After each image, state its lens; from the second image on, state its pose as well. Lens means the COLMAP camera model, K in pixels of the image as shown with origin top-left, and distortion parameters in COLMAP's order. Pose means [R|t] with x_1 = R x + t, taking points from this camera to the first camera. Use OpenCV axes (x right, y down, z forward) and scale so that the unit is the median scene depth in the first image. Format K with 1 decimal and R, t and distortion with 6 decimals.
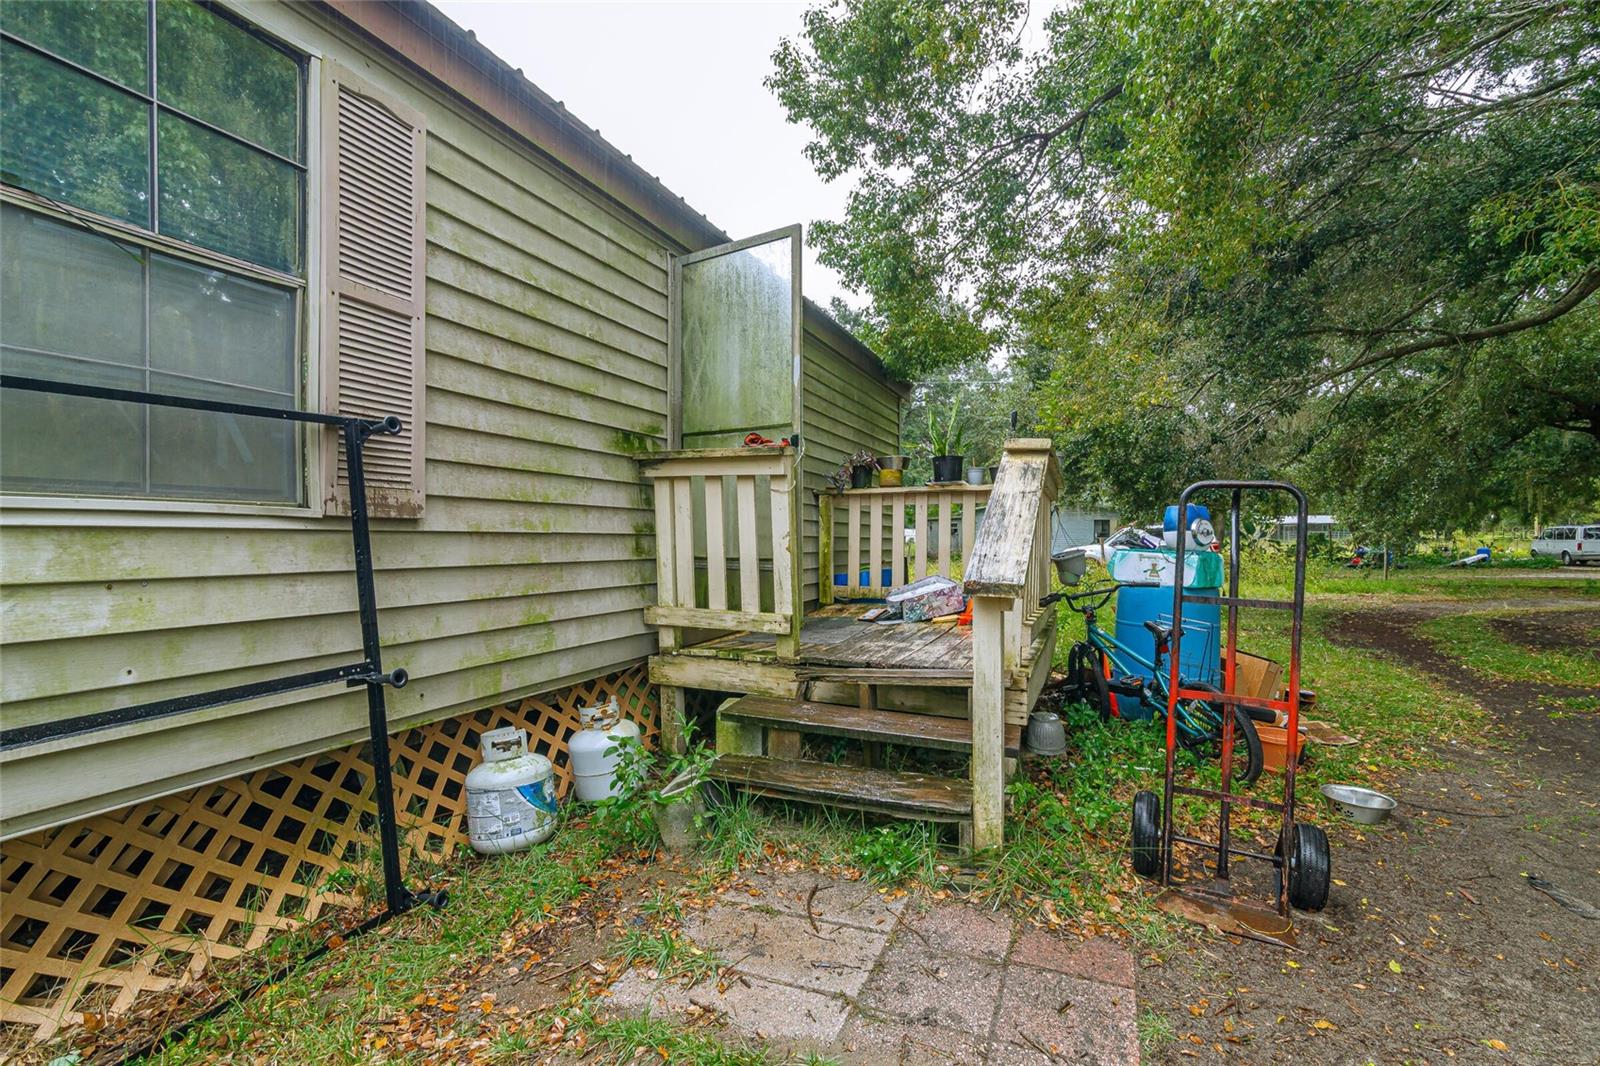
lens RADIAL K [[728.5, 0, 804.8], [0, 728.5, 541.1], [0, 0, 1]] dist [0.001315, 0.000488]
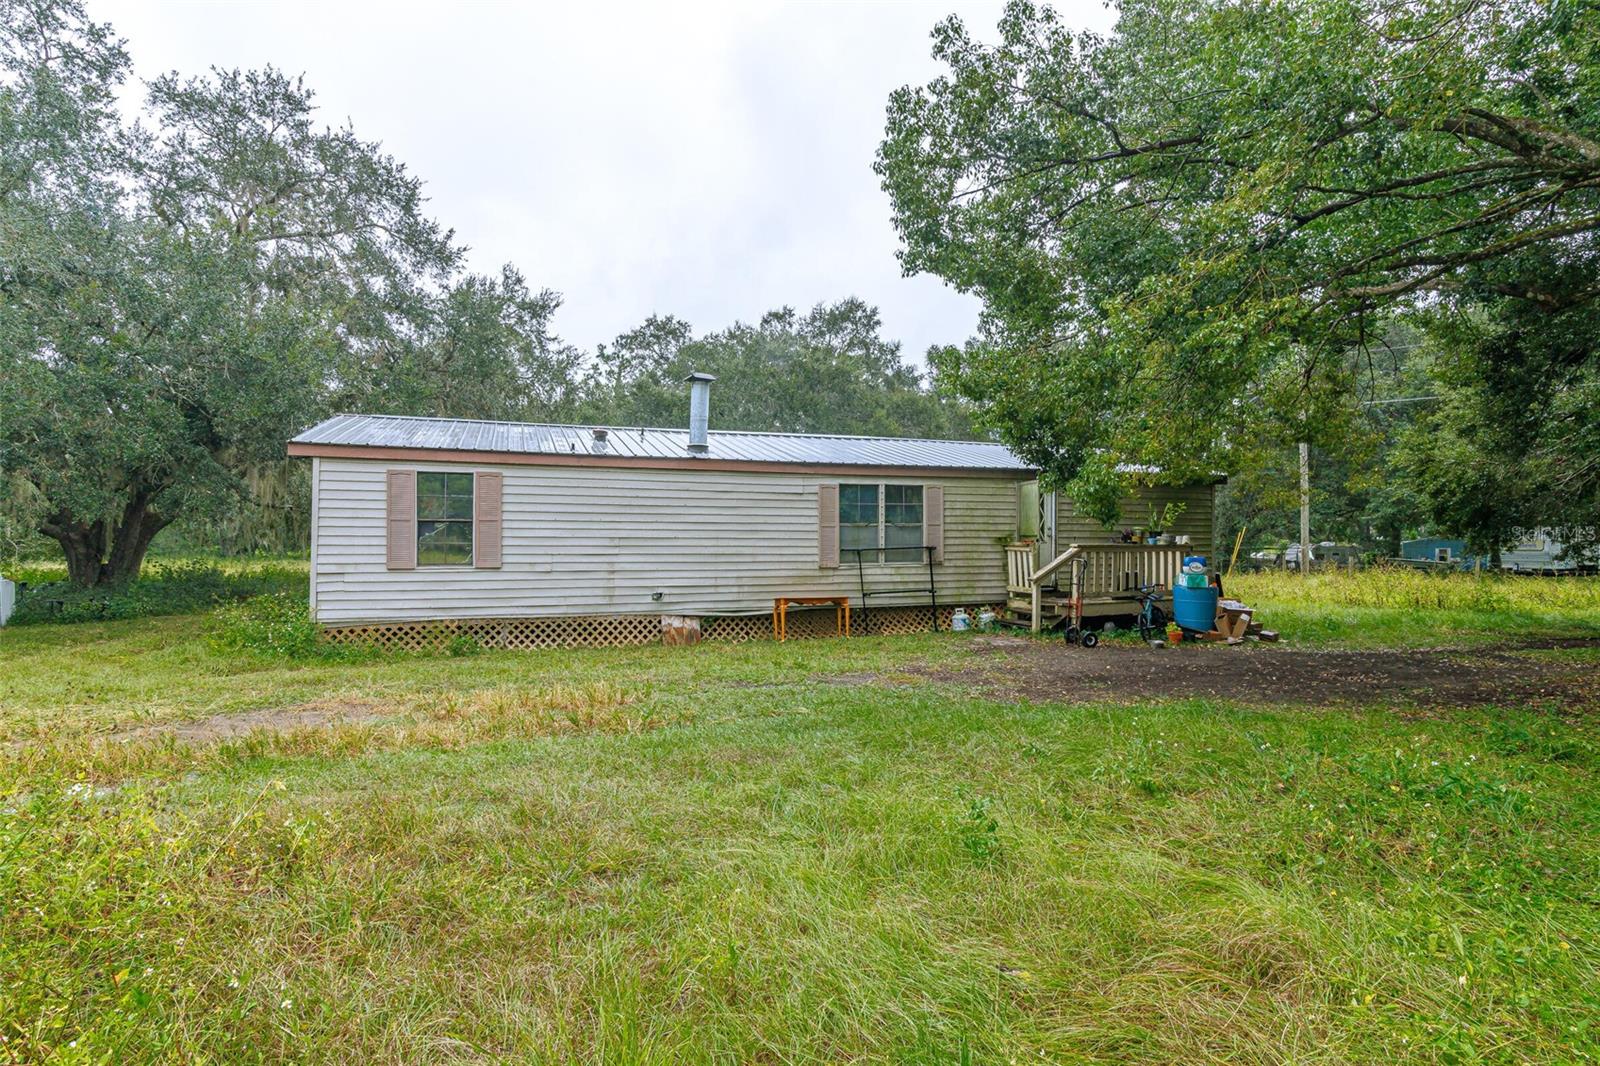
lens RADIAL K [[801.4, 0, 797.5], [0, 801.4, 542.6], [0, 0, 1]] dist [-0.000992, -0.000100]
pose [[0.669000, -0.006587, -0.743233, 2.399193], [0.002954, 0.999976, -0.006203, -0.118562], [0.743256, 0.001954, 0.669004, -2.841588]]
